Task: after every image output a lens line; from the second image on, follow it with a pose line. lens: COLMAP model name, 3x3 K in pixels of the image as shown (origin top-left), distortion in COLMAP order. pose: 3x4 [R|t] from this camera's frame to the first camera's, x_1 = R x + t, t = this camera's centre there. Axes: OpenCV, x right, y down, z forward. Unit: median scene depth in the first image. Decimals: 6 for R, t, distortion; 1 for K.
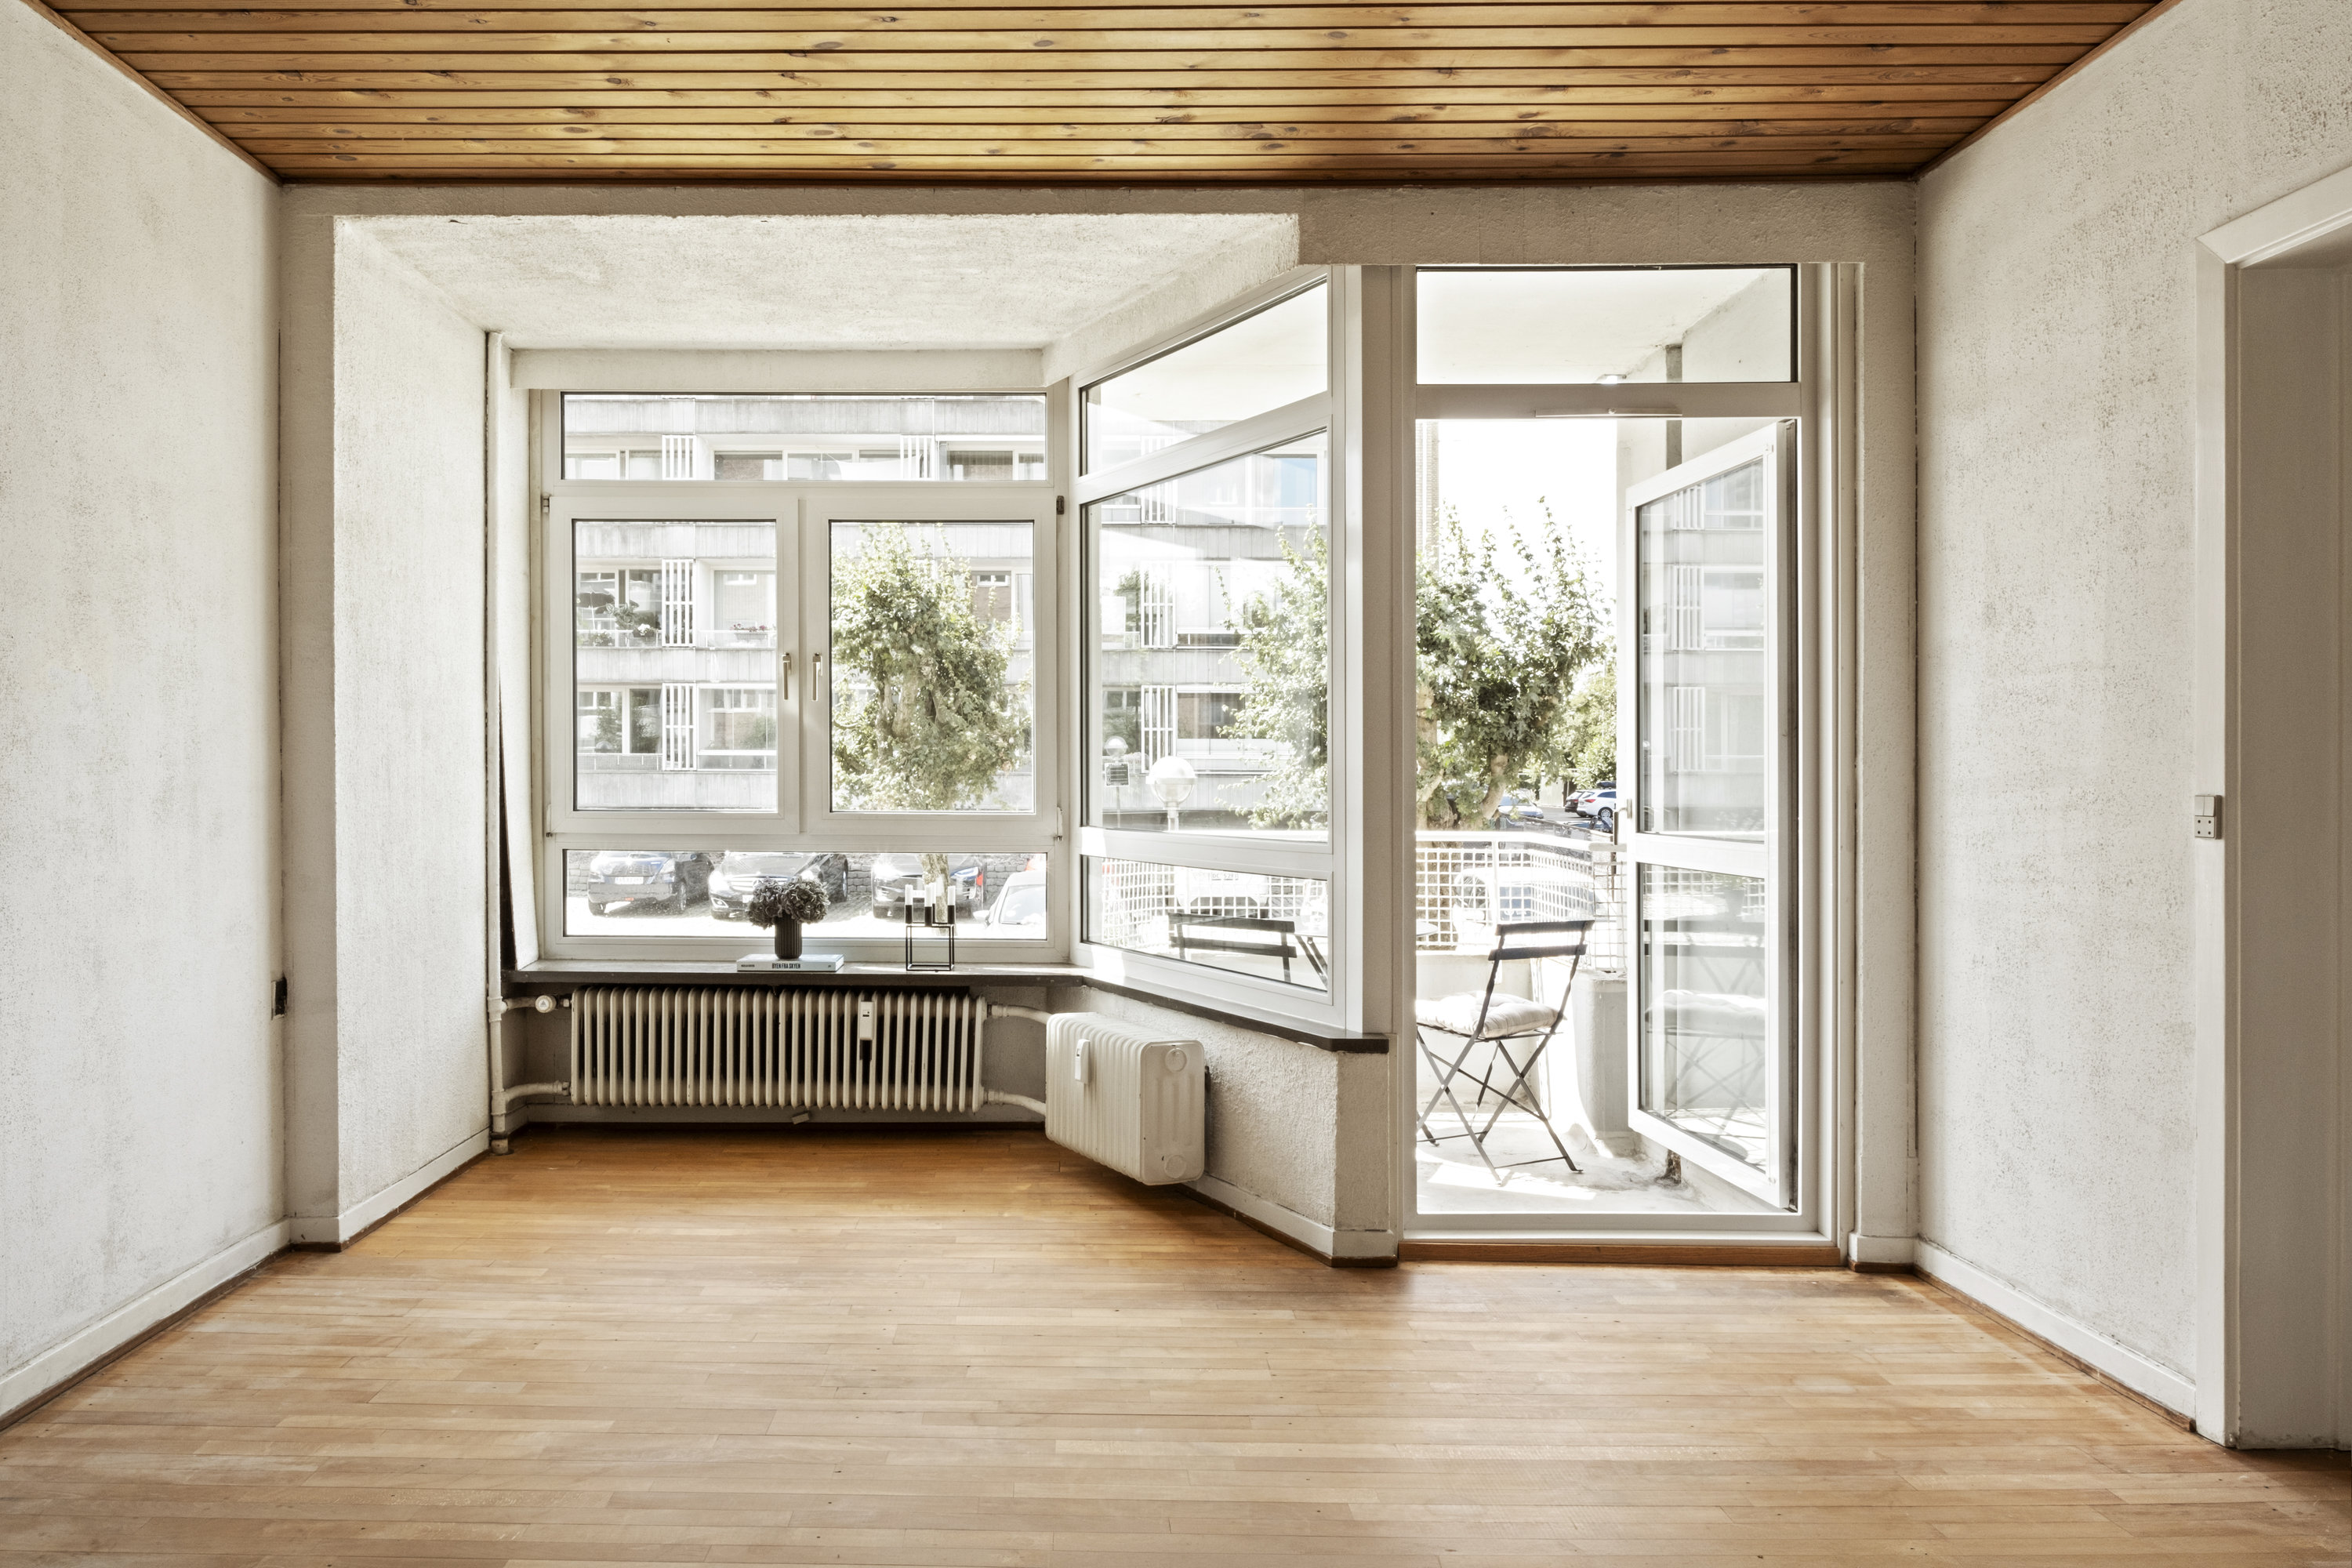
lens RADIAL K [[1638.4, 0, 1176.0], [0, 1638.4, 784.0], [0, 0, 1]] dist [-0.030670, 0.028453]
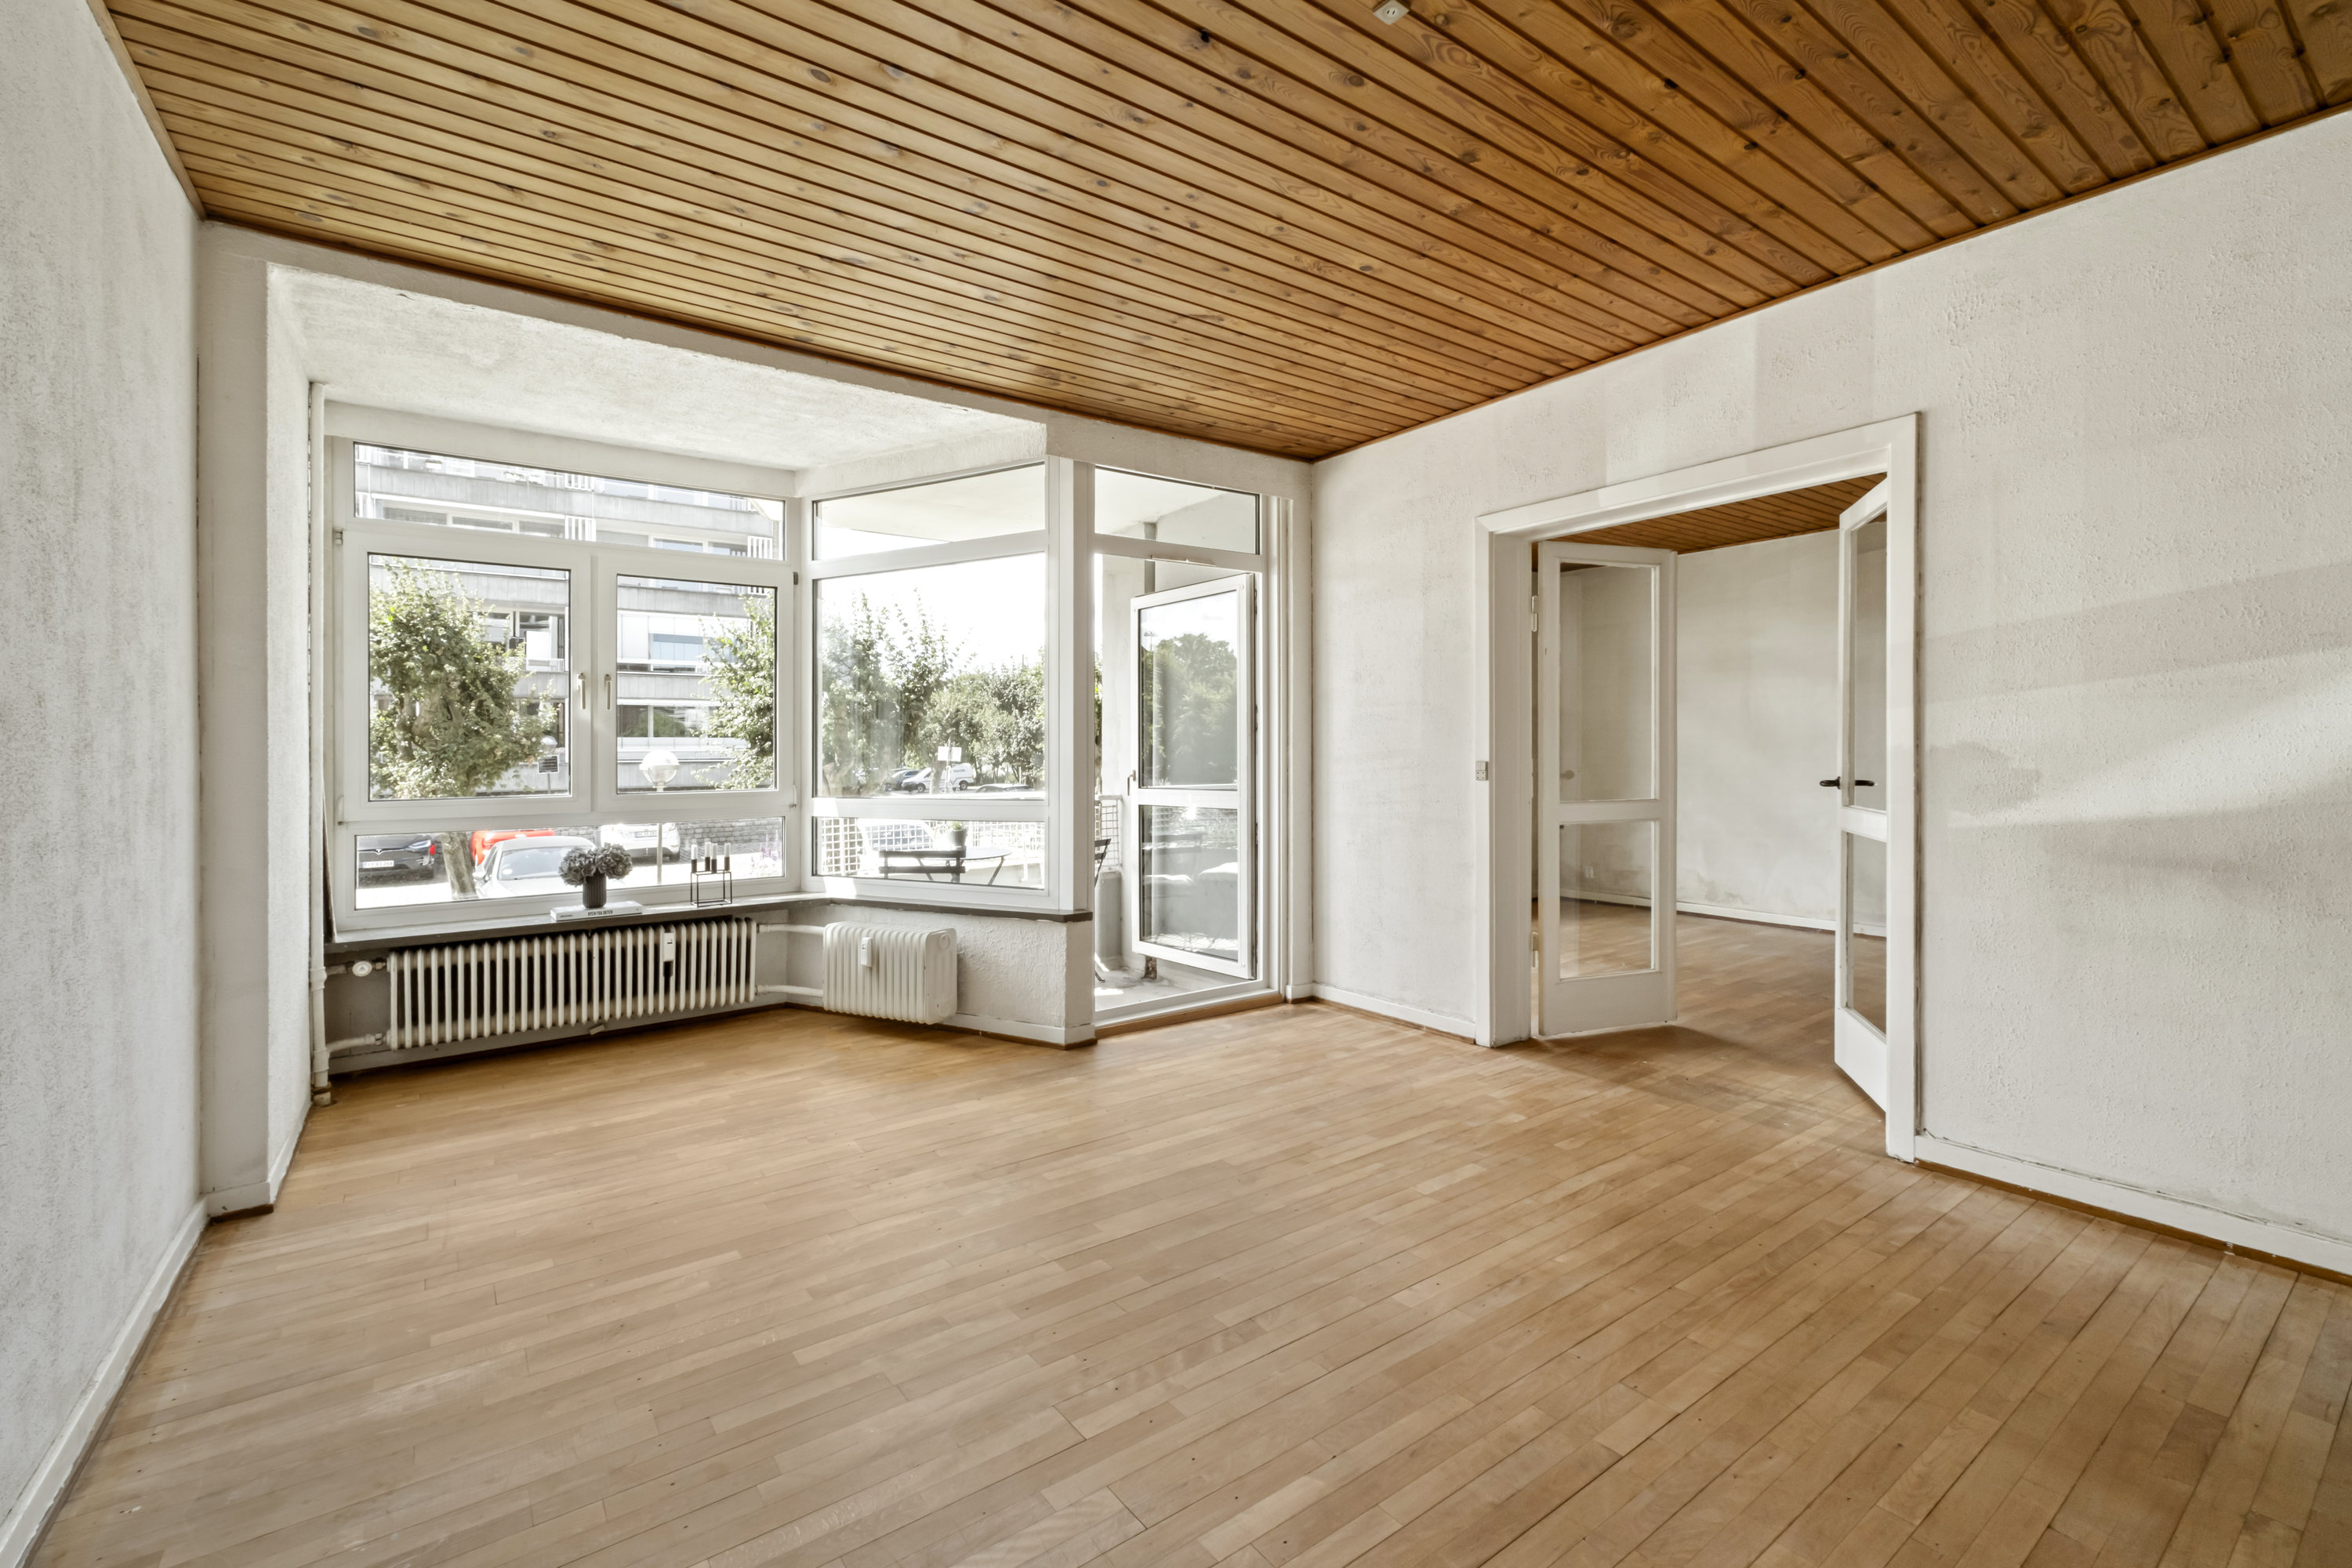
lens RADIAL K [[999.5, 0, 1204.8], [0, 999.5, 757.3], [0, 0, 1]] dist [-0.000027, 0.000361]
pose [[0.797199, -0.014787, 0.603536, -0.399332], [0.019004, 0.999819, -0.000605, -0.004020], [-0.603418, 0.011952, 0.797336, 0.083839]]
